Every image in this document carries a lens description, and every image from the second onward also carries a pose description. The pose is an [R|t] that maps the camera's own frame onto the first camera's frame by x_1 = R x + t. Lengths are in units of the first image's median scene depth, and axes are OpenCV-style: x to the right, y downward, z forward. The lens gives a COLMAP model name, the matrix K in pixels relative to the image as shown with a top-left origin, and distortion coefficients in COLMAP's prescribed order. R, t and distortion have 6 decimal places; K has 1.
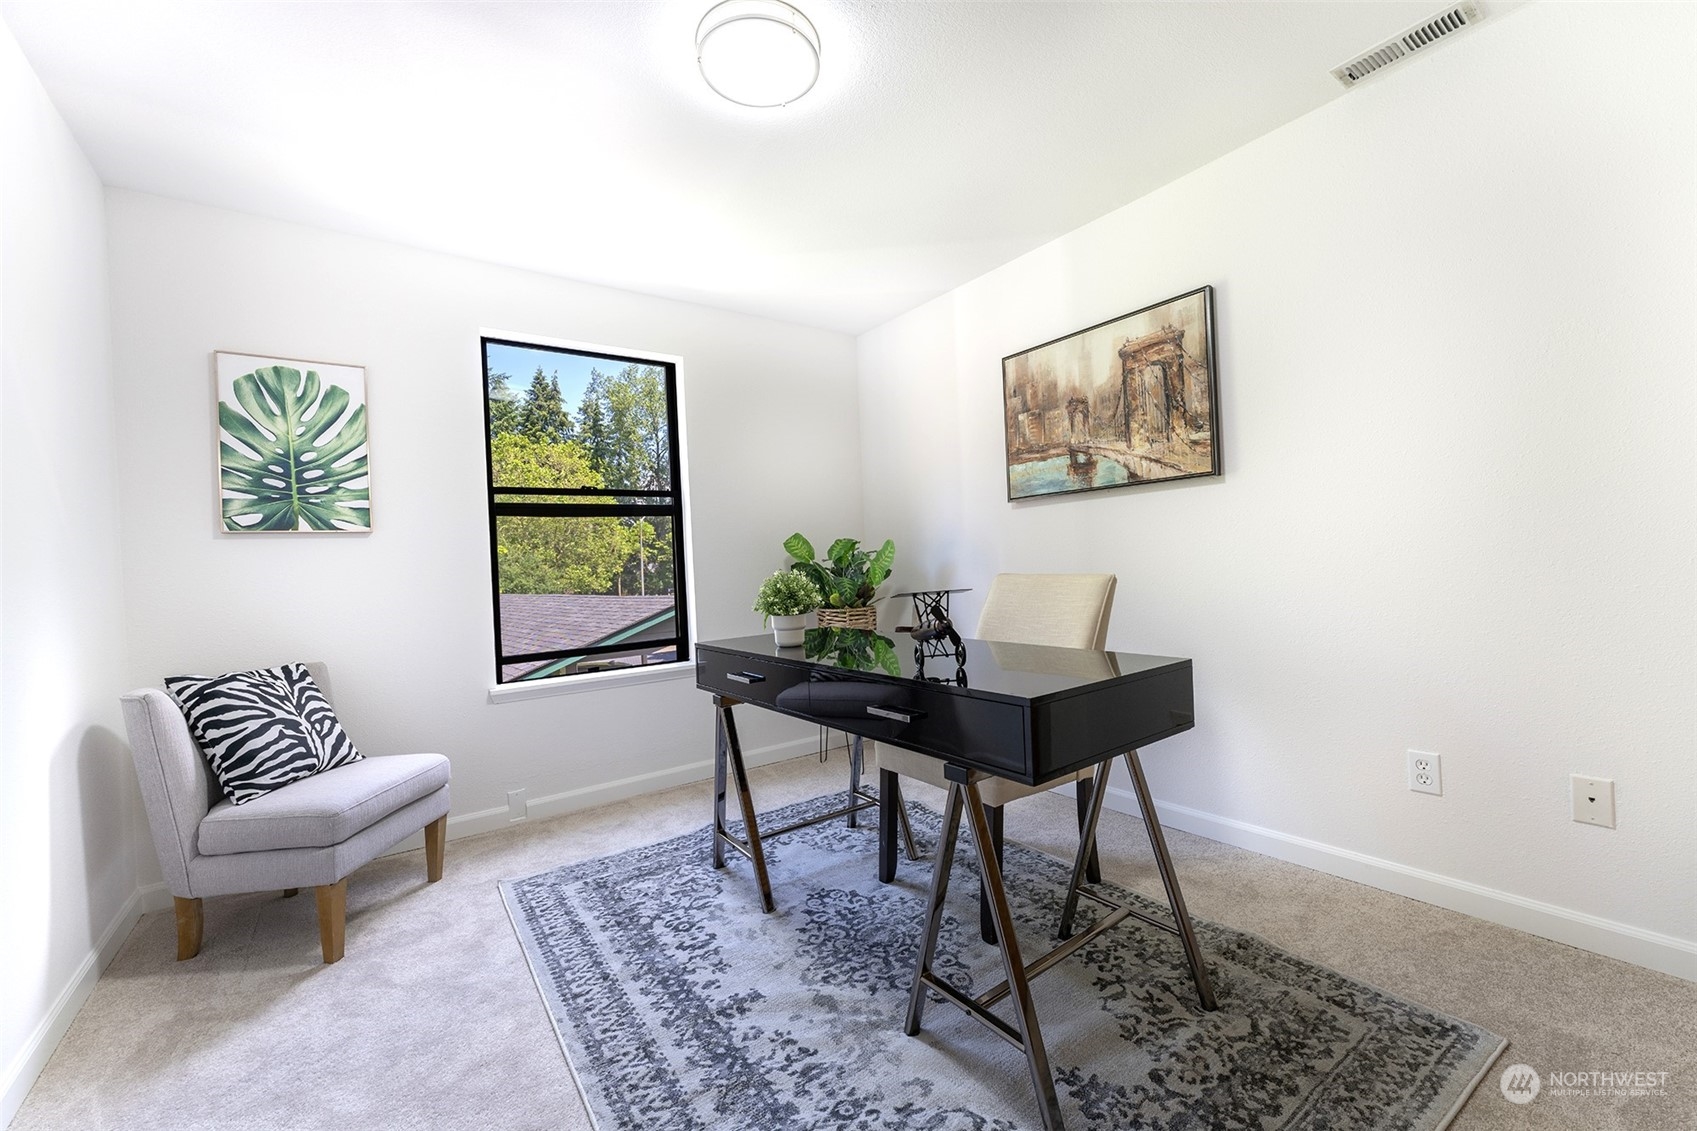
lens RADIAL K [[674.9, 0, 845.9], [0, 674.9, 562.9], [0, 0, 1]] dist [-0.002166, -0.000365]
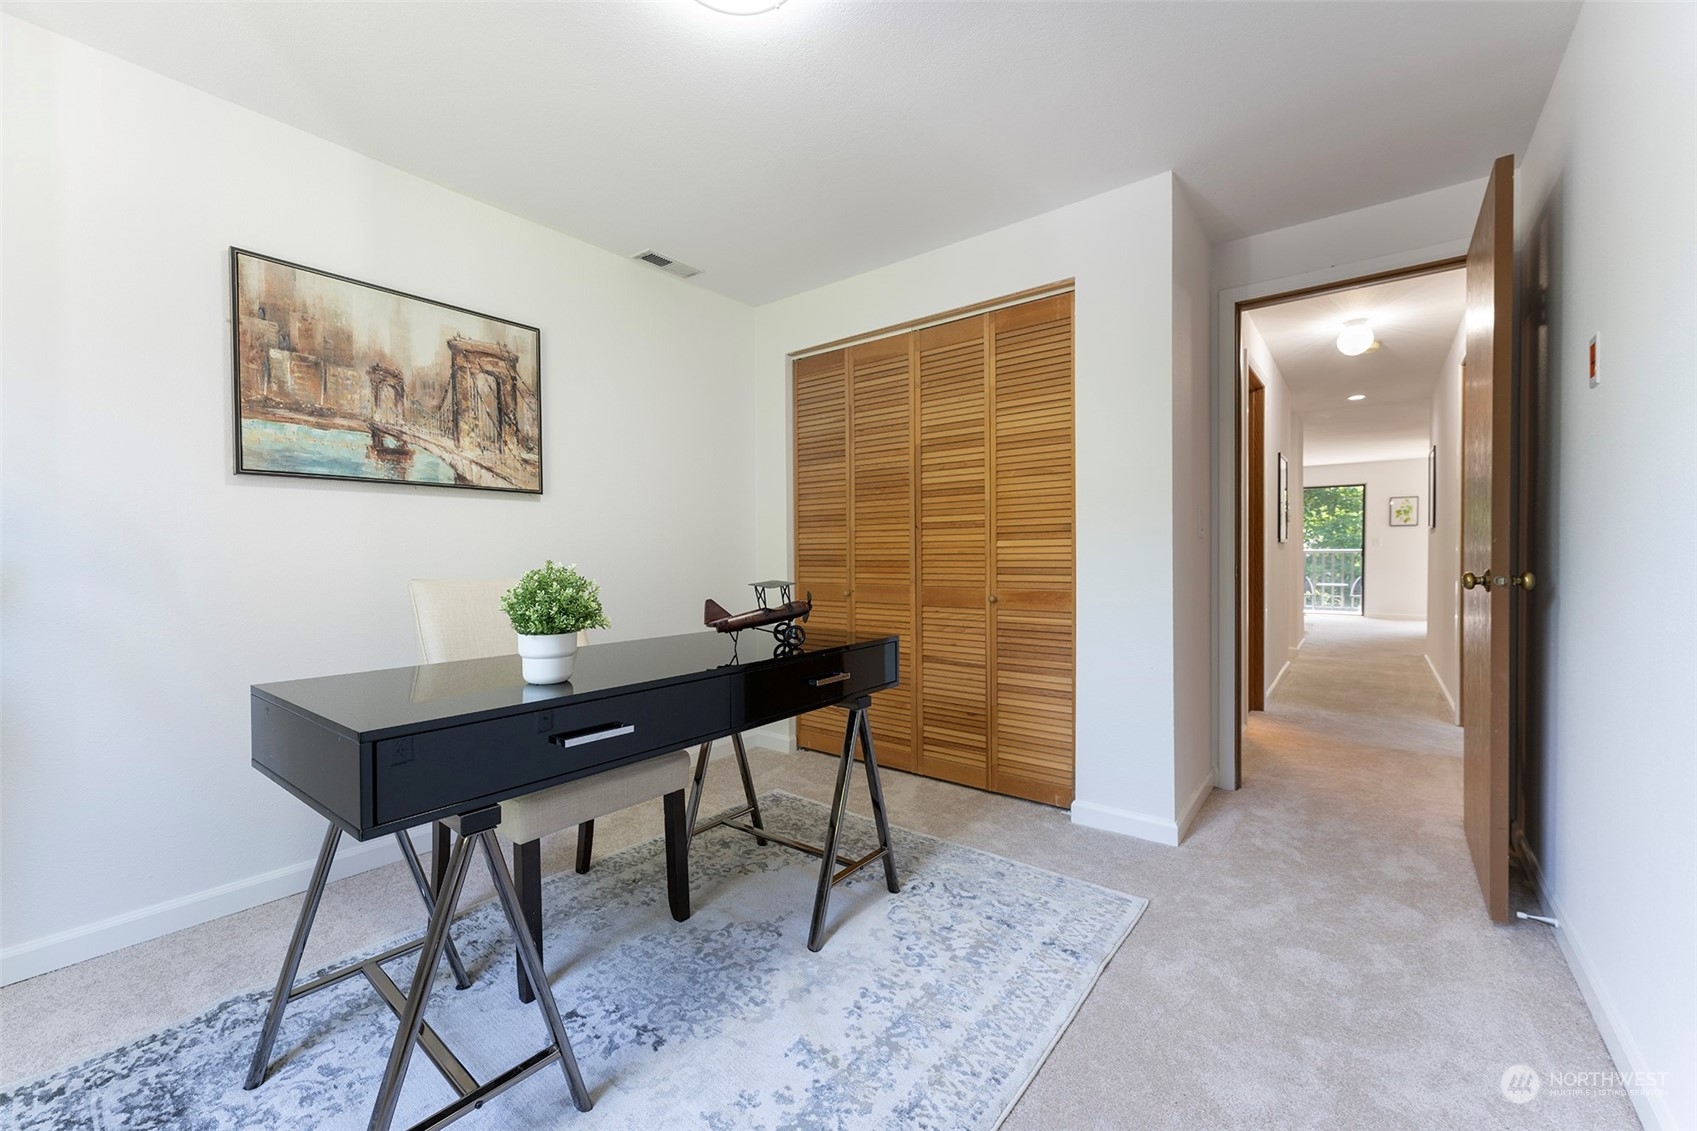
lens RADIAL K [[674.9, 0, 849.4], [0, 674.9, 564.5], [0, 0, 1]] dist [-0.002166, -0.000365]
pose [[-0.285096, 0.029827, 0.958035, -0.646580], [0.014599, 0.999535, -0.026774, 0.026377], [-0.958388, 0.006353, -0.285399, 0.758136]]
